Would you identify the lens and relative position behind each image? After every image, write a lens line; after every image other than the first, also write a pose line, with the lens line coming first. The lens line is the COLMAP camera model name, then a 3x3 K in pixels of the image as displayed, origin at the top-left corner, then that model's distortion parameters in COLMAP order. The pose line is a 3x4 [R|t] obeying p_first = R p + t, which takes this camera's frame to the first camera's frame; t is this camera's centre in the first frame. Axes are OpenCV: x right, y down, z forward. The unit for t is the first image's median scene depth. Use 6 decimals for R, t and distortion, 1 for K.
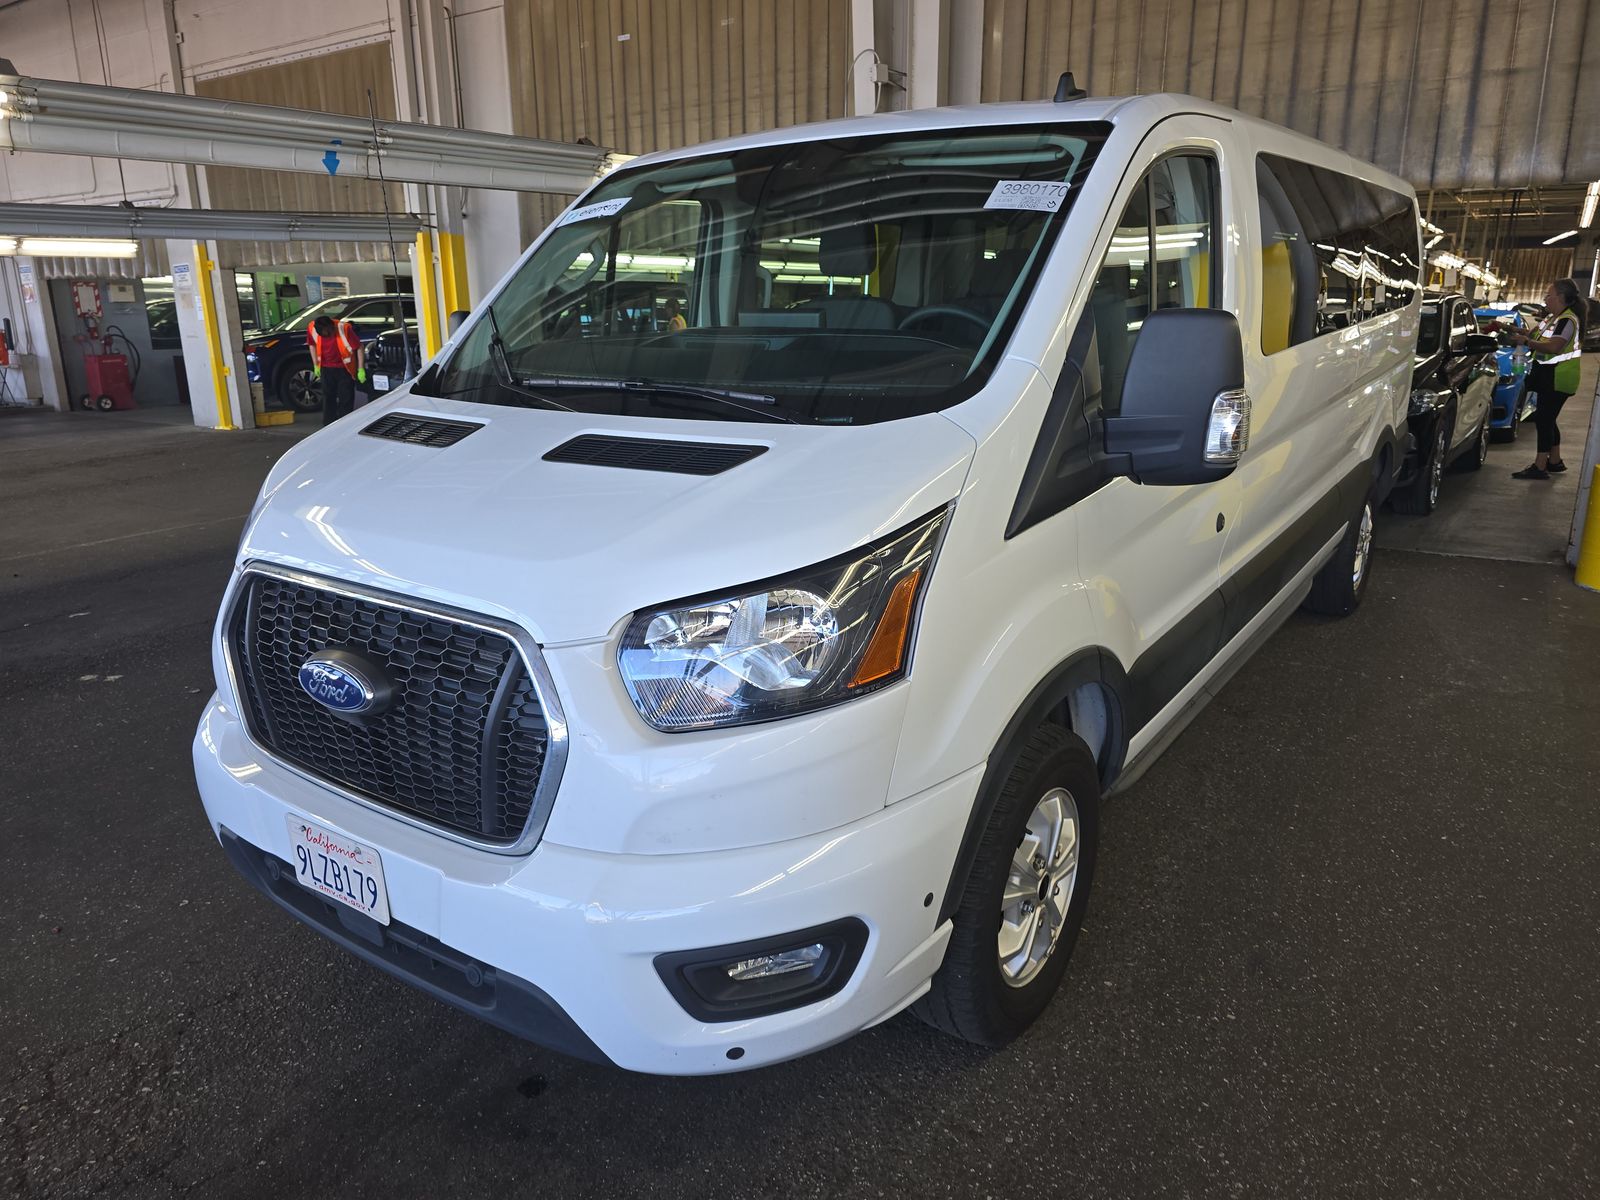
lens RADIAL K [[1084.7, 0, 800.0], [0, 1084.7, 600.0], [0, 0, 1]] dist [0.046375, -0.036372]
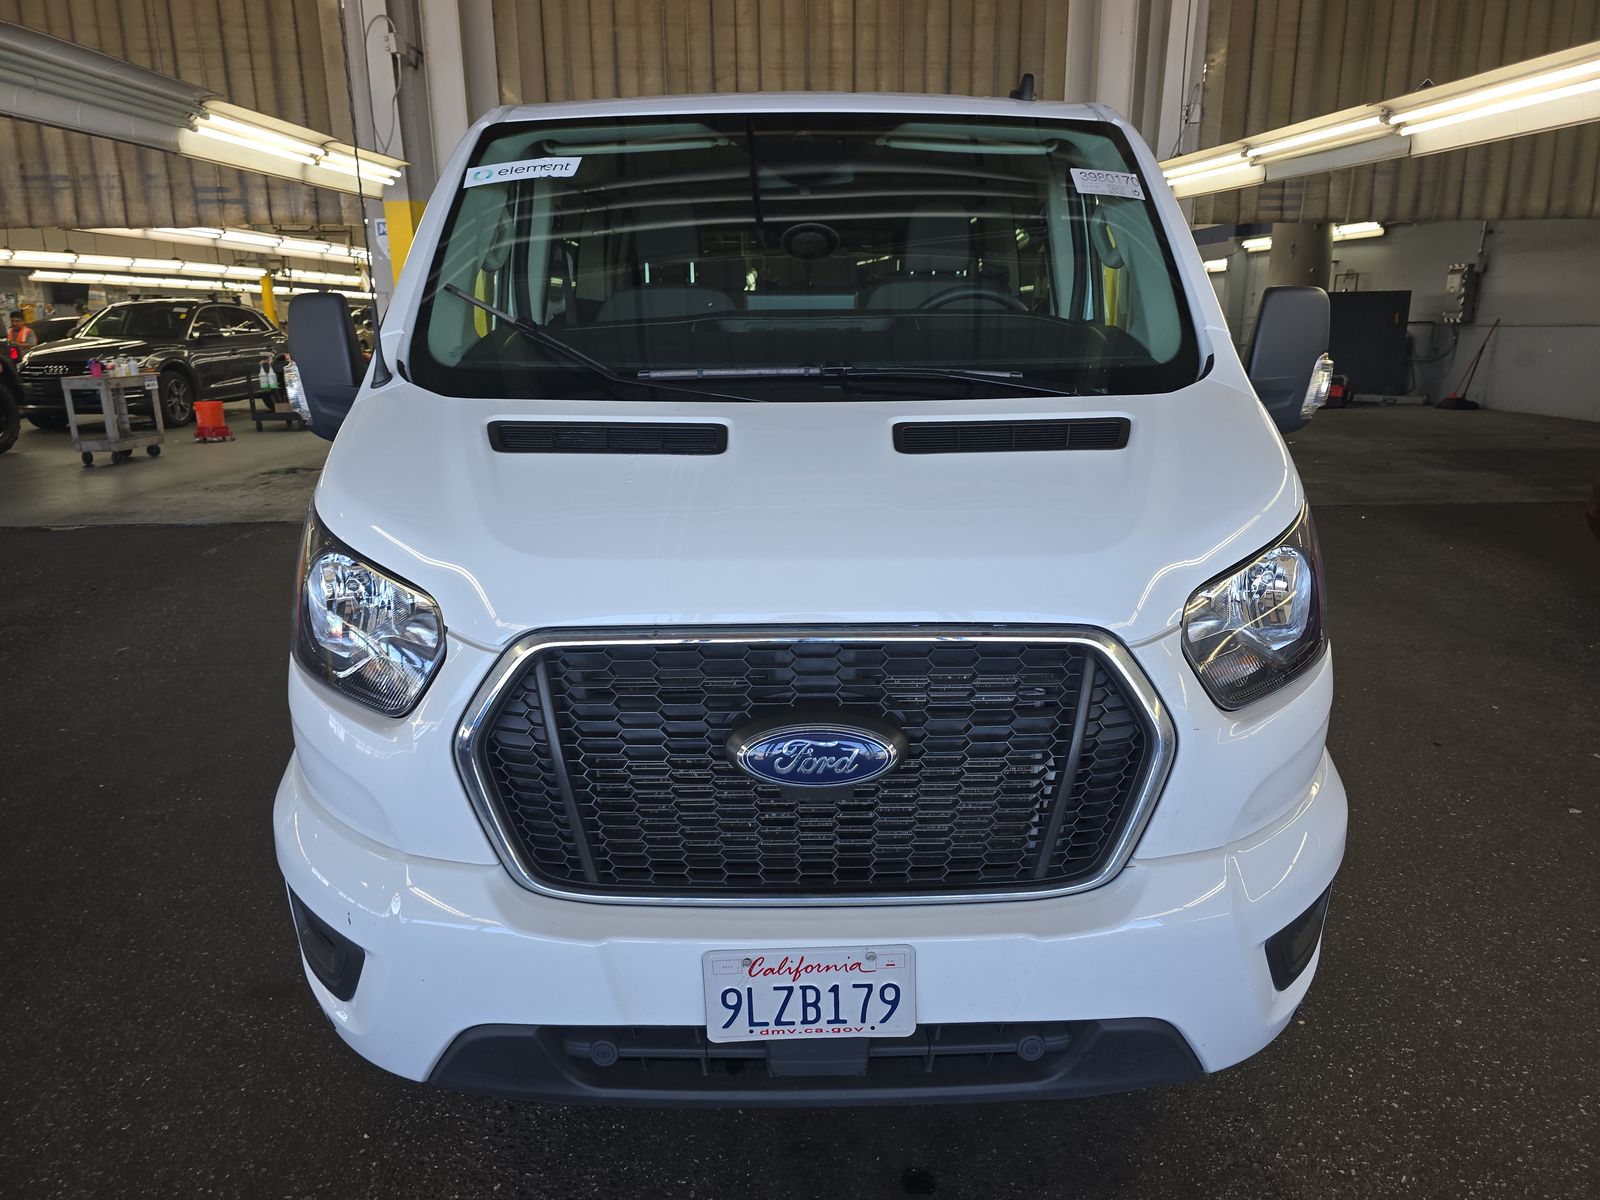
lens RADIAL K [[1084.7, 0, 800.0], [0, 1084.7, 600.0], [0, 0, 1]] dist [0.046375, -0.036372]
pose [[0.807586, -0.152007, 0.569823, -0.276014], [0.157238, 0.986735, 0.040377, -0.021010], [-0.568402, 0.056990, 0.820775, 0.118593]]
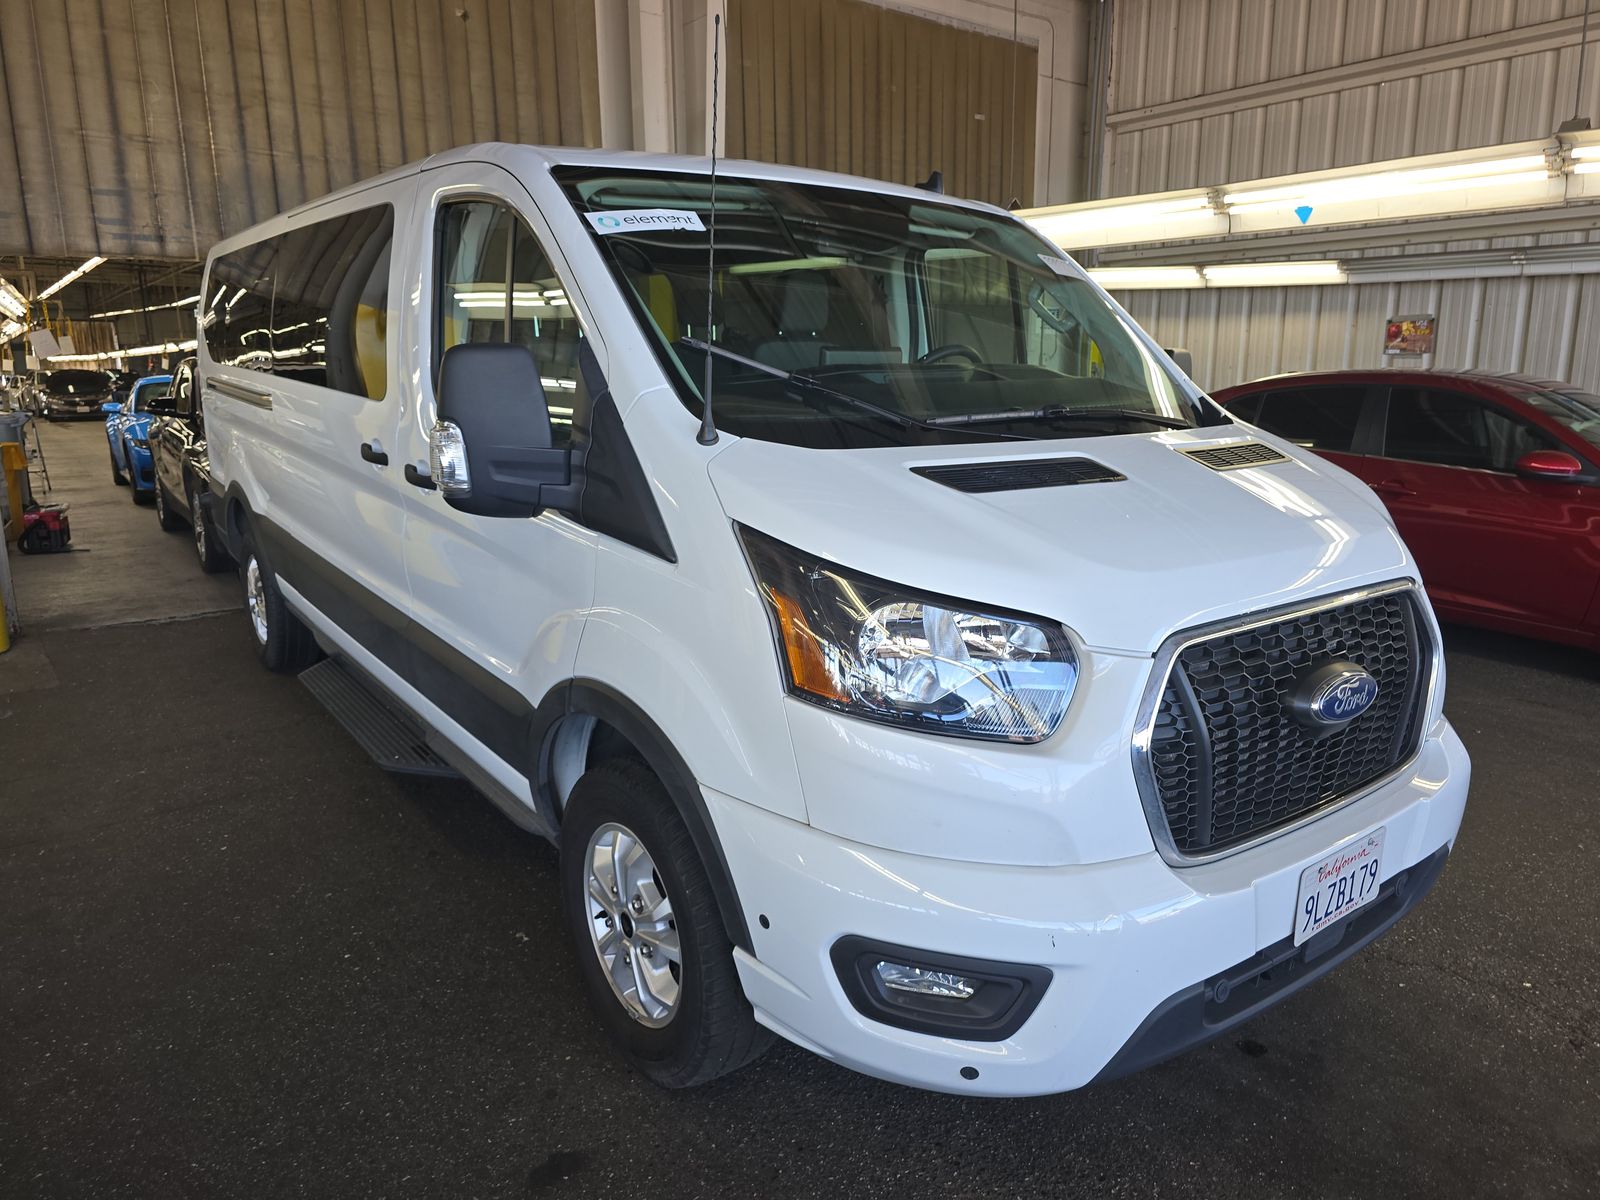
lens RADIAL K [[1084.7, 0, 800.0], [0, 1084.7, 600.0], [0, 0, 1]] dist [0.046375, -0.036372]
pose [[0.312112, -0.196519, 0.929498, -0.477857], [0.252873, 0.960263, 0.118113, -0.080340], [-0.915773, 0.198181, 0.349404, 0.341656]]
